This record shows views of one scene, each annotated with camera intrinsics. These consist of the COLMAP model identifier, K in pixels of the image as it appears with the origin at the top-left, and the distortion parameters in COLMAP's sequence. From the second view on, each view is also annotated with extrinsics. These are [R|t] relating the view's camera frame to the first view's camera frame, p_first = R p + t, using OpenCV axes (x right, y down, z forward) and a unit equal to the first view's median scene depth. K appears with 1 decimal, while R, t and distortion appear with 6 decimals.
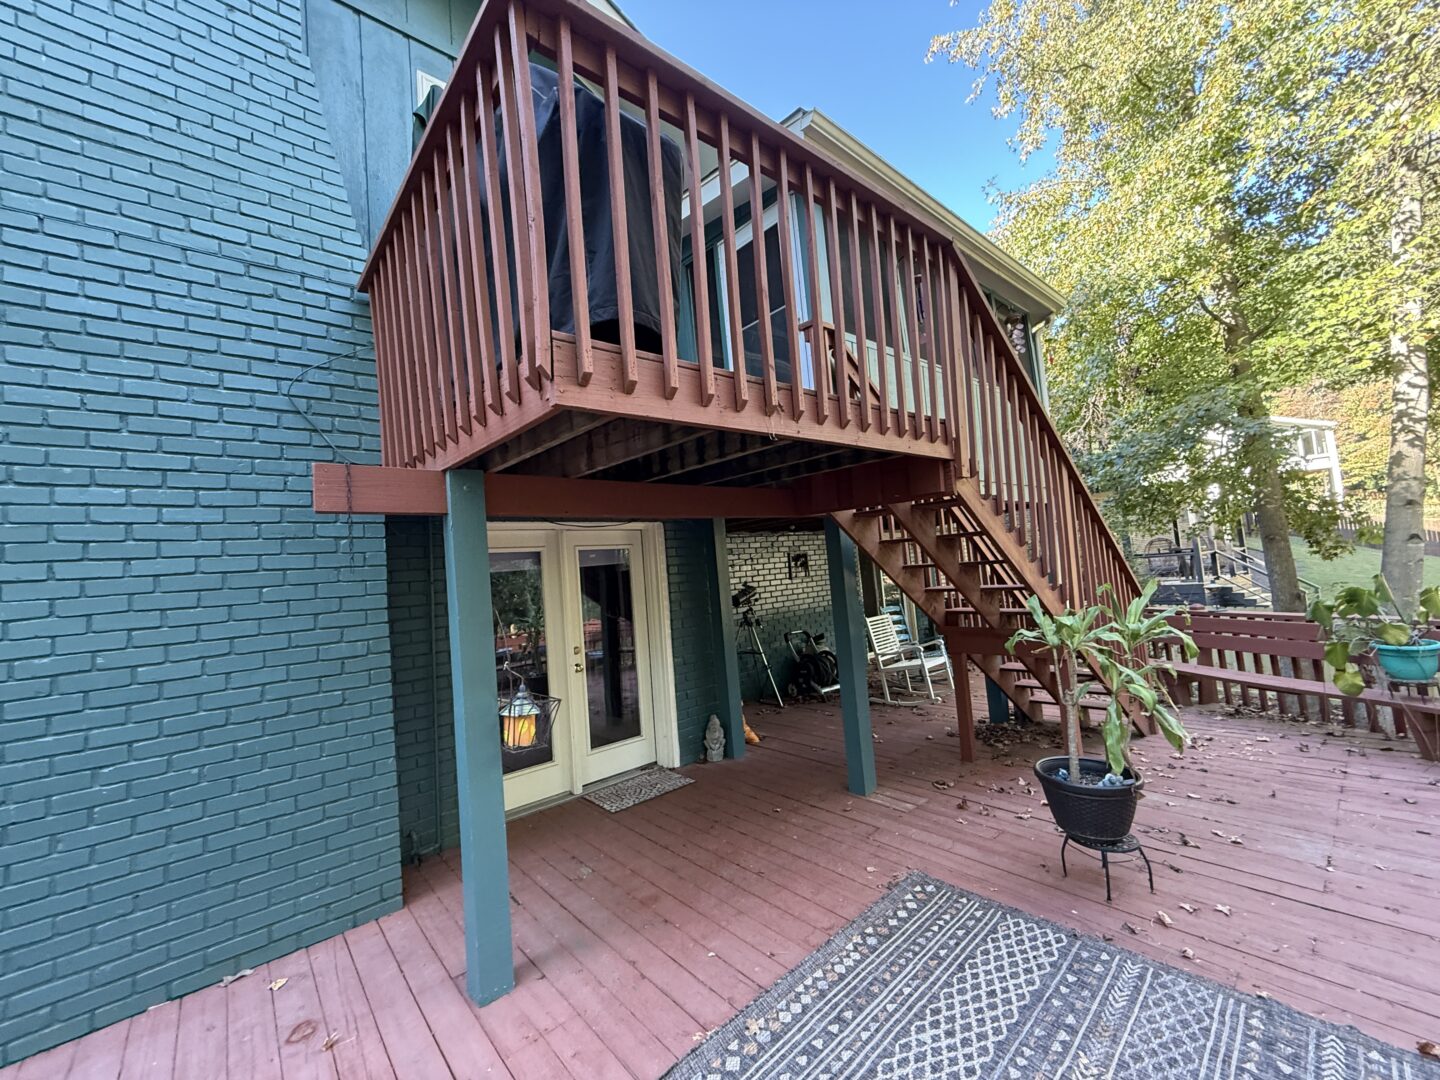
lens RADIAL K [[573.9, 0, 718.3], [0, 573.9, 541.1], [0, 0, 1]] dist [0.001087, 0.000299]
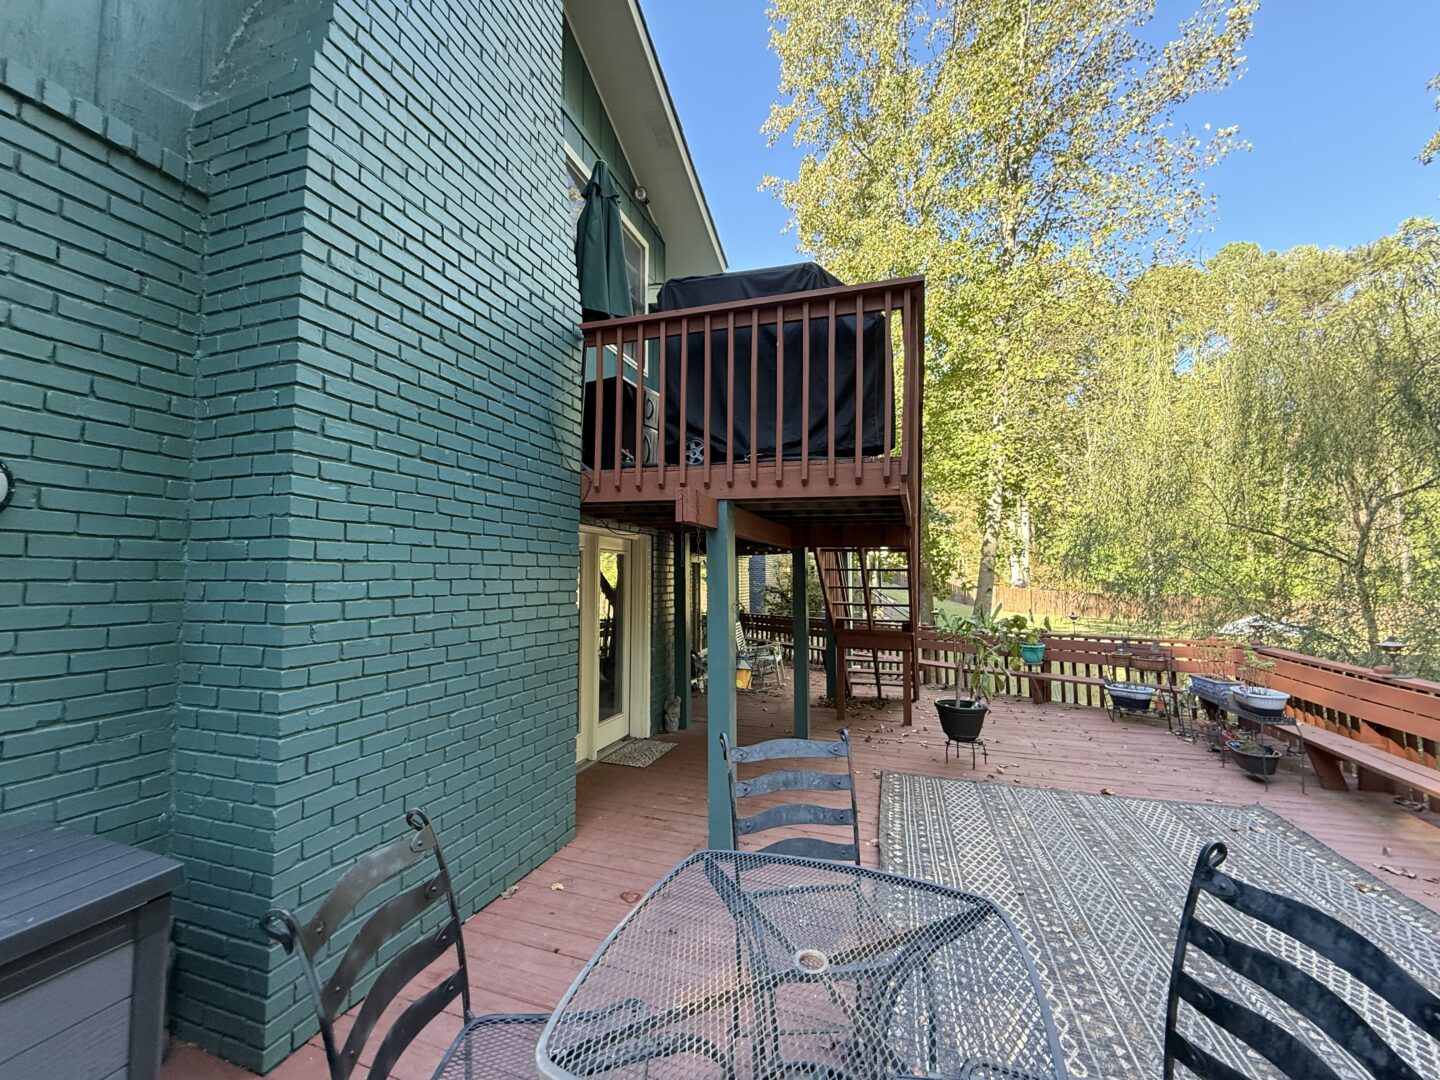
lens RADIAL K [[573.9, 0, 718.2], [0, 573.9, 539.7], [0, 0, 1]] dist [0.001087, 0.000299]
pose [[0.860867, 0.111728, 0.496412, -0.563543], [-0.097151, 0.993739, -0.055184, 0.028792], [-0.499470, -0.000721, 0.866331, -0.120823]]
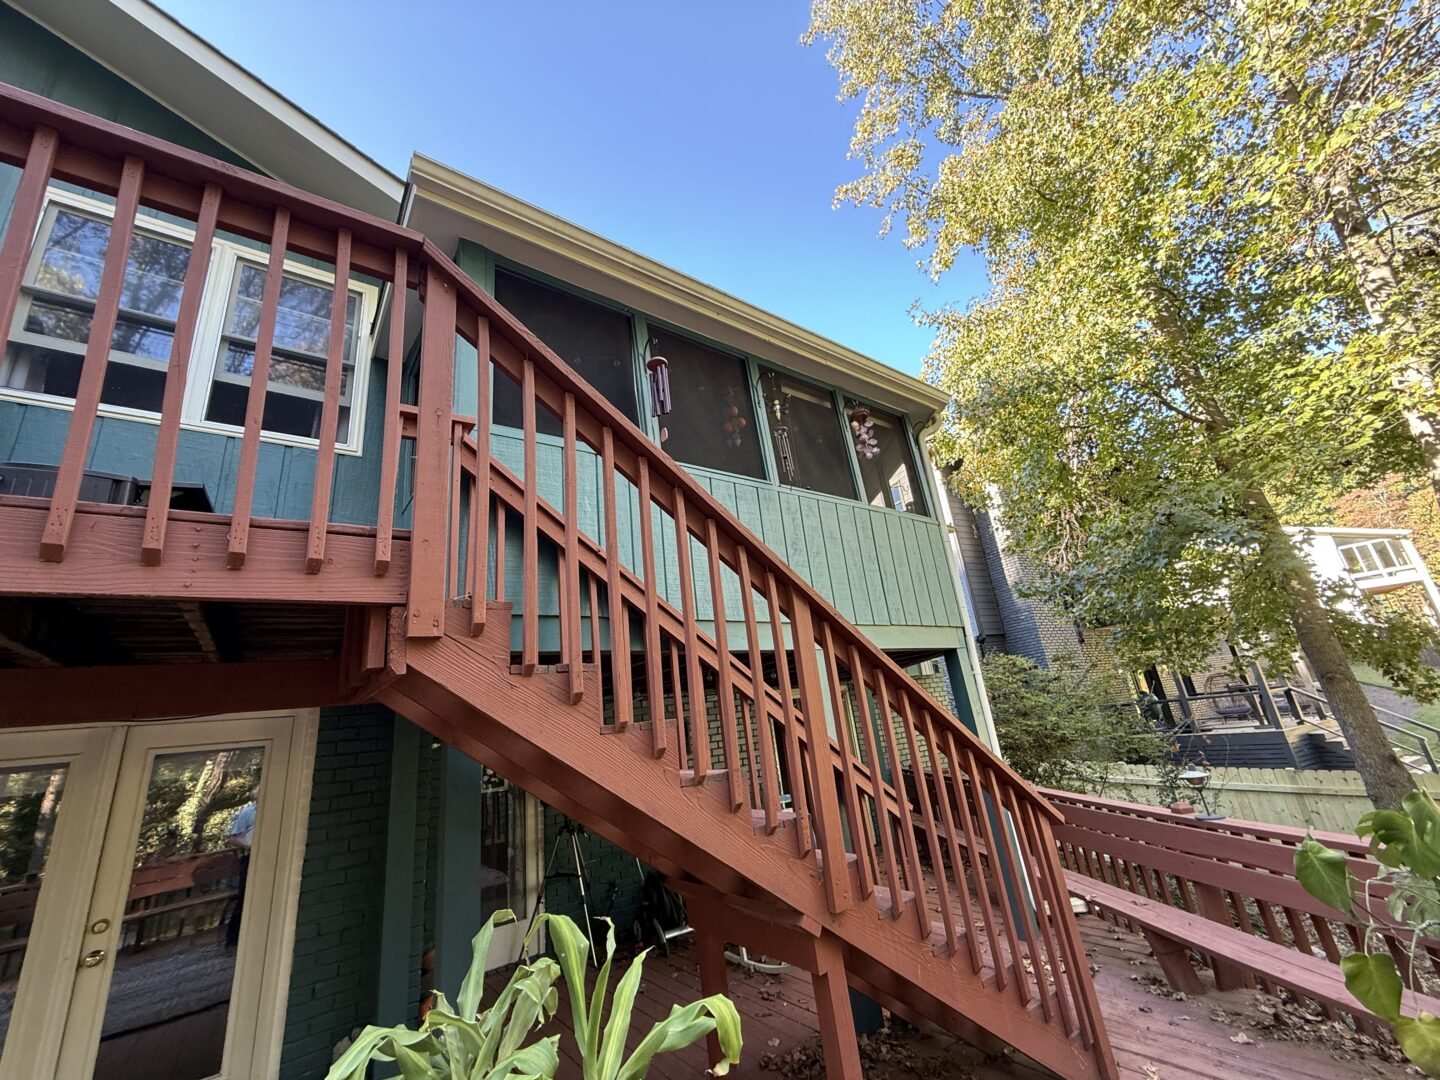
lens RADIAL K [[573.9, 0, 717.4], [0, 573.9, 544.3], [0, 0, 1]] dist [0.001087, 0.000299]
pose [[0.995644, -0.055624, -0.074829, 0.438976], [0.035804, 0.969116, -0.243991, -0.035187], [0.086090, 0.240249, 0.966886, 0.309086]]
